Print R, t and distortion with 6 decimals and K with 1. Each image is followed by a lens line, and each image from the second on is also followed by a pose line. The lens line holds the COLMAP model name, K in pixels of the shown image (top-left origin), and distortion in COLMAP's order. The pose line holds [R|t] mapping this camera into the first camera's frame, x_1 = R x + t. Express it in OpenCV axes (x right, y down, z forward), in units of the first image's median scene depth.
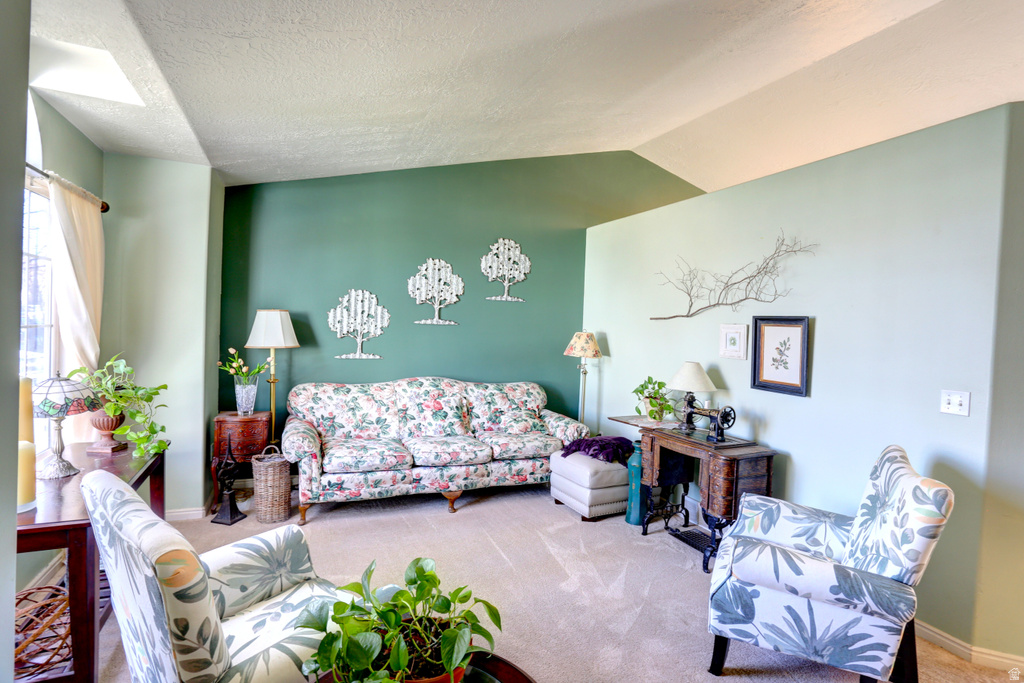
lens RADIAL K [[499.1, 0, 509.0], [0, 499.1, 341.6], [0, 0, 1]] dist [-0.074954, 0.036161]
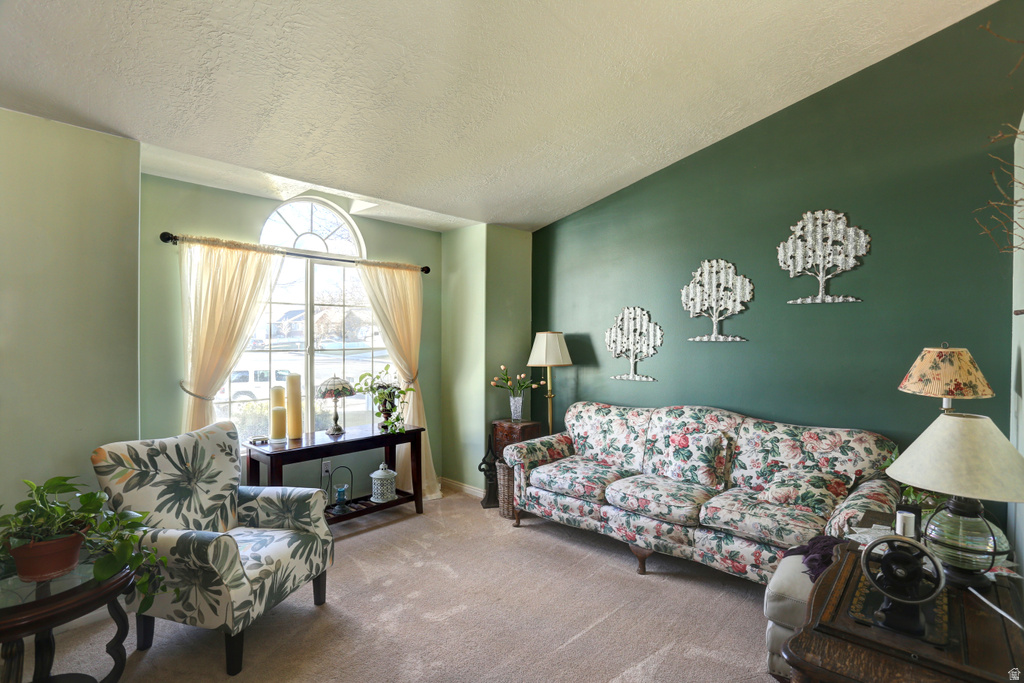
lens RADIAL K [[499.1, 0, 509.0], [0, 499.1, 341.6], [0, 0, 1]] dist [-0.074954, 0.036161]
pose [[0.413718, -0.029148, -0.909938, 0.474231], [-0.016538, 0.999082, -0.039523, 0.002545], [0.910255, 0.031400, 0.412856, 0.411203]]
